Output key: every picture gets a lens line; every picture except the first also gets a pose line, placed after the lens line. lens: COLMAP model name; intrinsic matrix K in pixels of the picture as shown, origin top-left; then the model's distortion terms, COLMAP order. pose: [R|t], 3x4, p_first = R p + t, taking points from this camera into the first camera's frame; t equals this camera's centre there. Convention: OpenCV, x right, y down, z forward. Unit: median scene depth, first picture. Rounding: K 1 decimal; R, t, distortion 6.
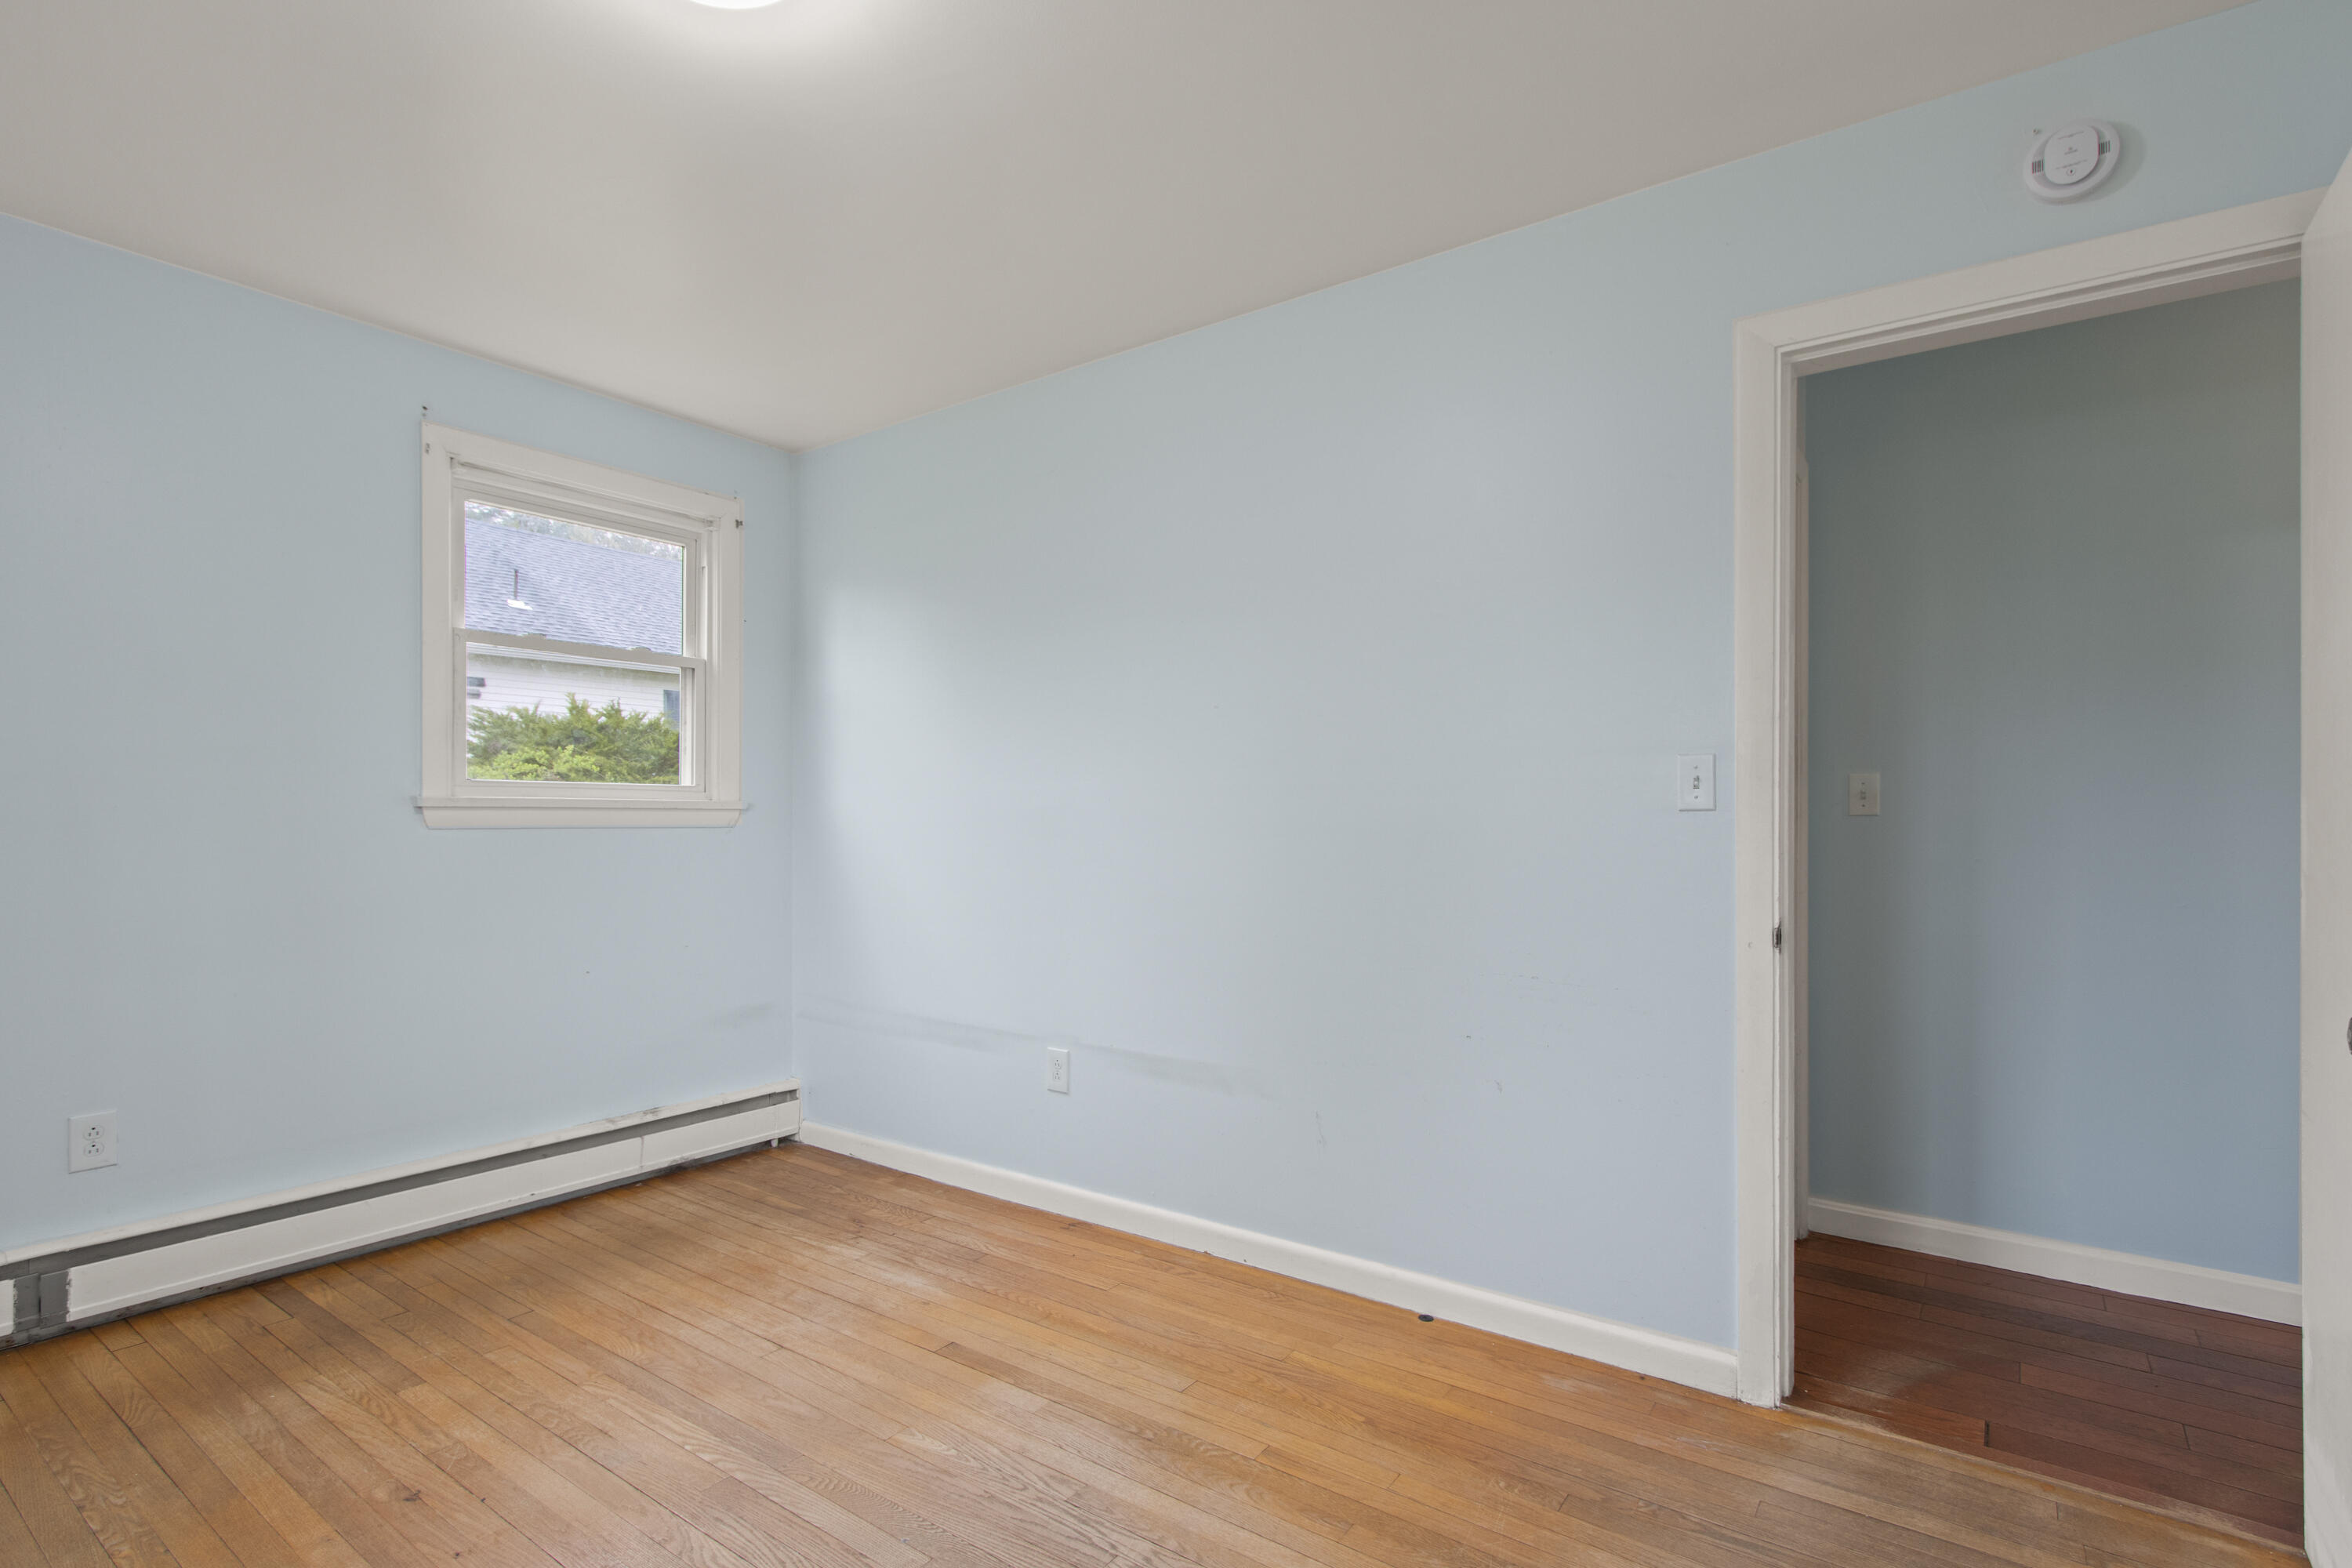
lens RADIAL K [[1136.6, 0, 1166.5], [0, 1136.6, 818.6], [0, 0, 1]] dist [-0.000301, -0.000324]
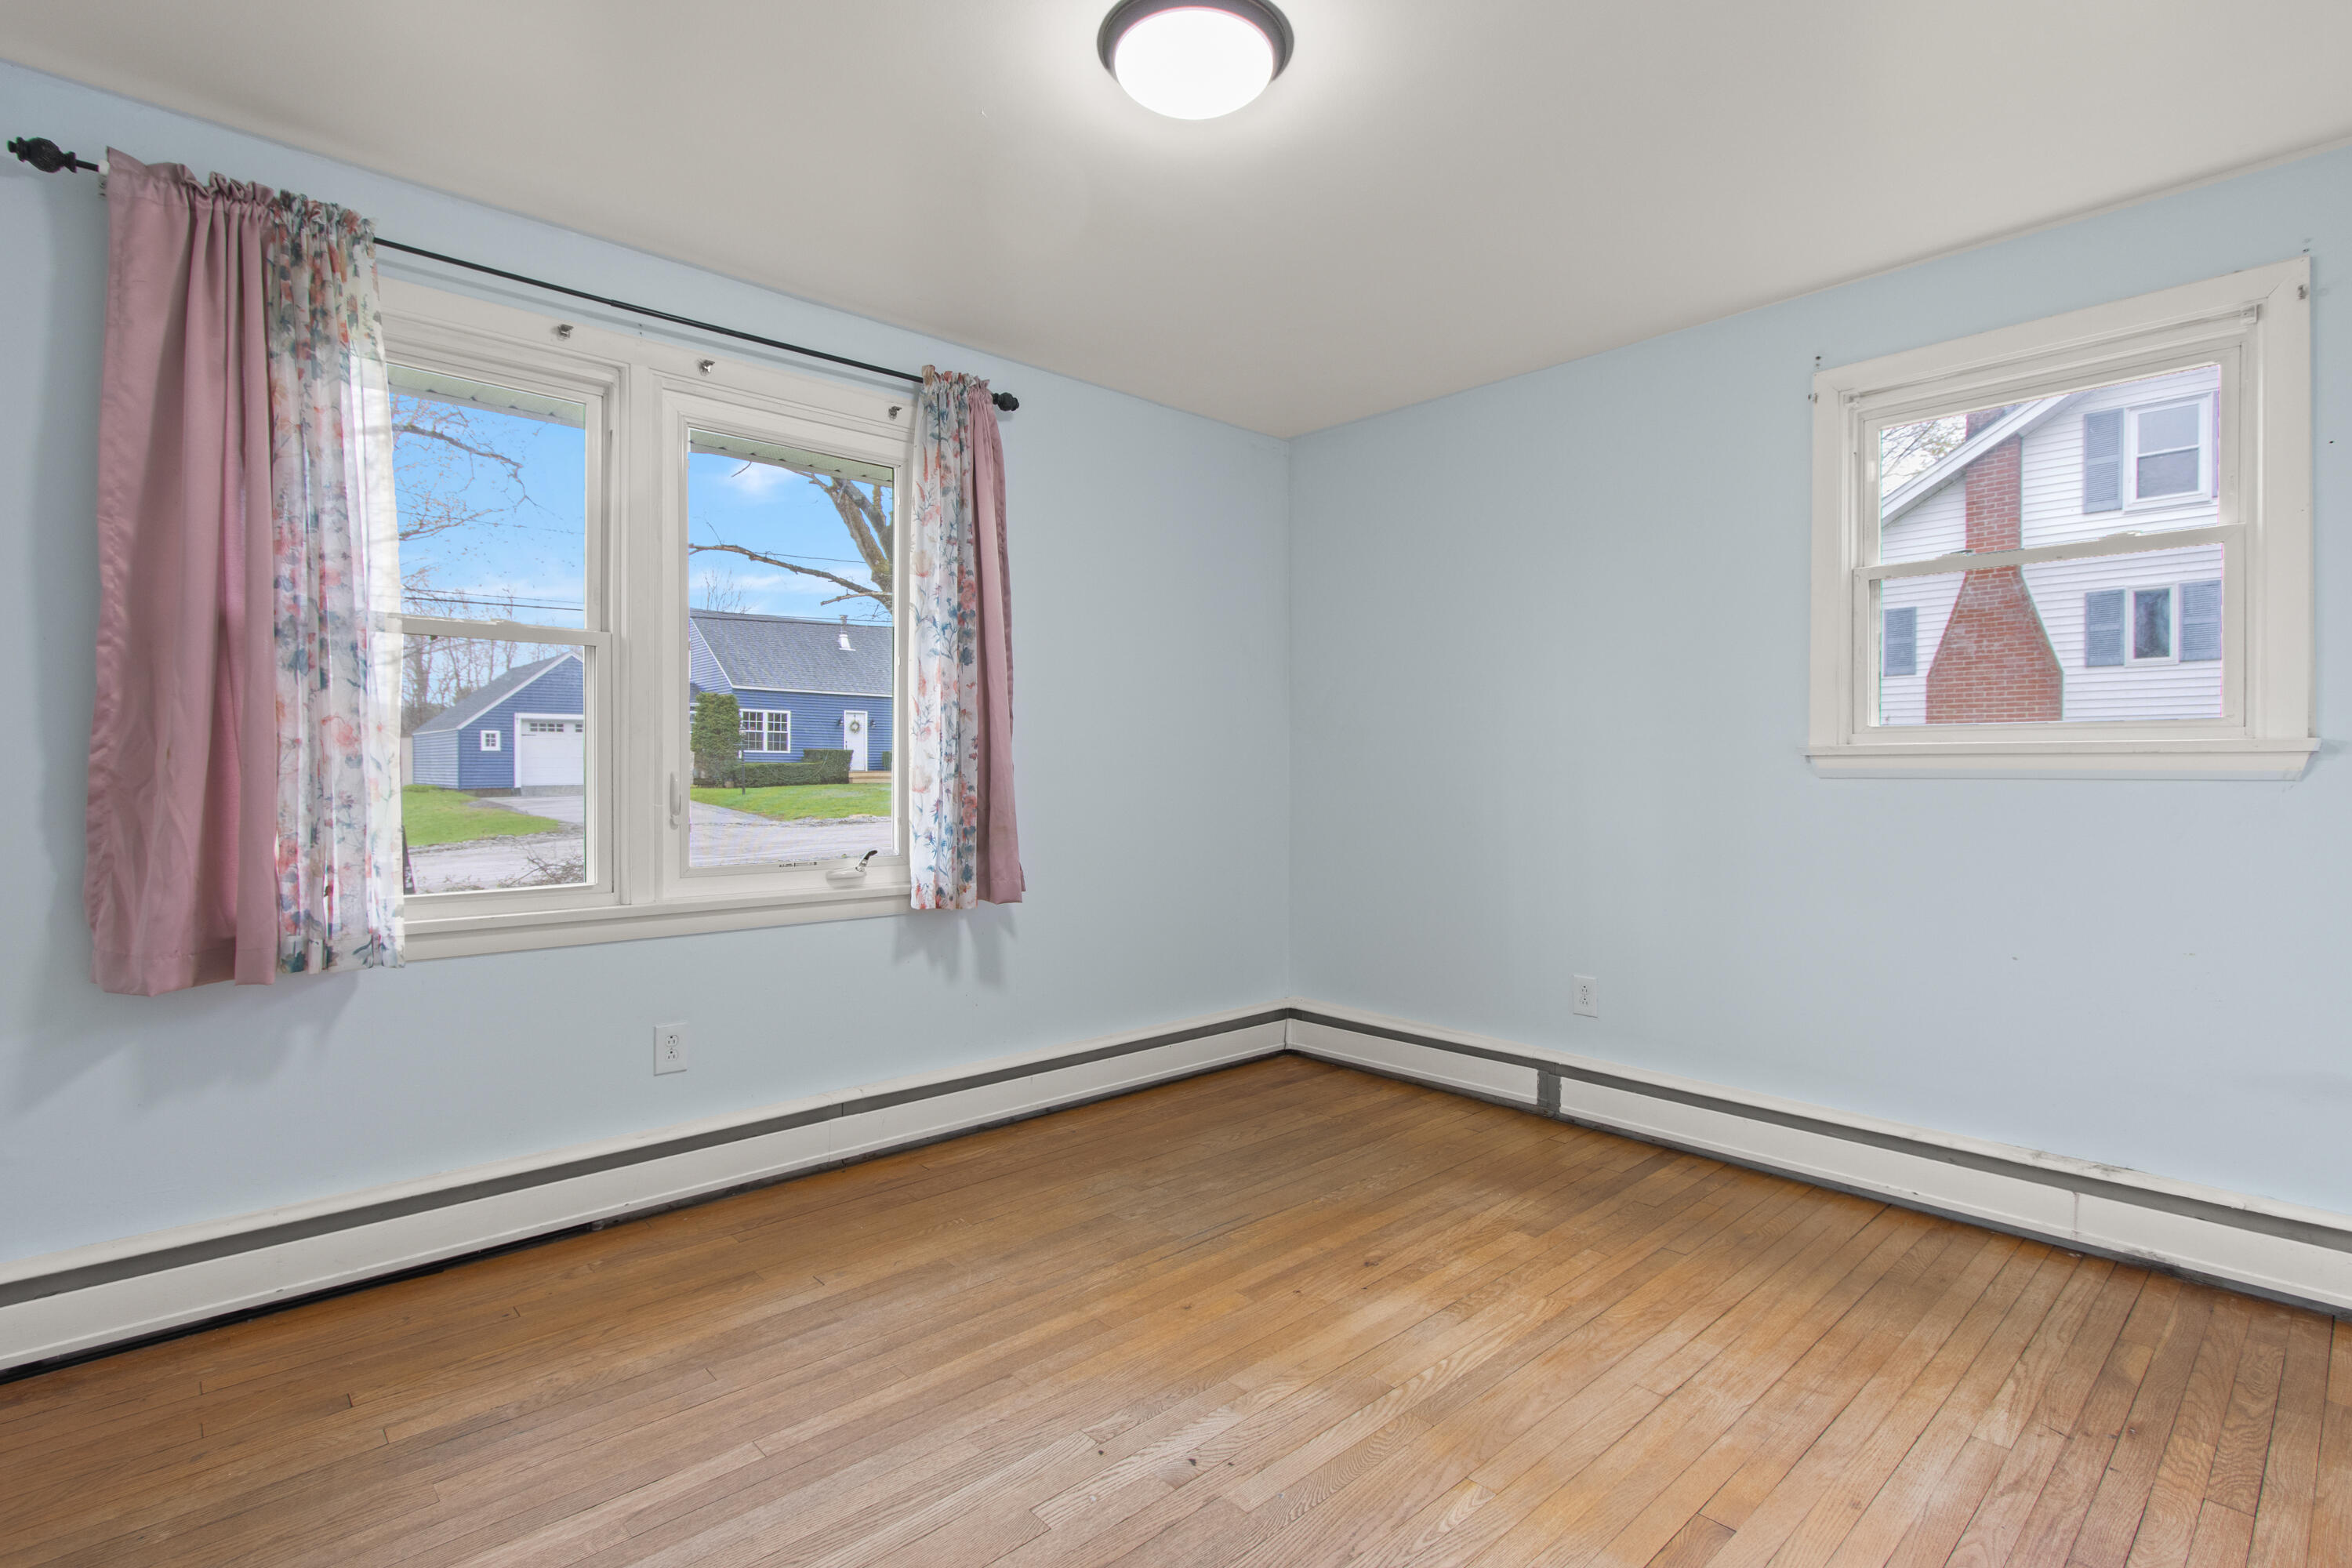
lens RADIAL K [[1107.6, 0, 1164.4], [0, 1107.6, 778.4], [0, 0, 1]] dist [0.000059, 0.000015]
pose [[-0.205372, 0.007330, -0.978657, 0.460830], [-0.000429, 0.999971, 0.007580, 0.002265], [0.978684, 0.001977, -0.205363, 0.693336]]
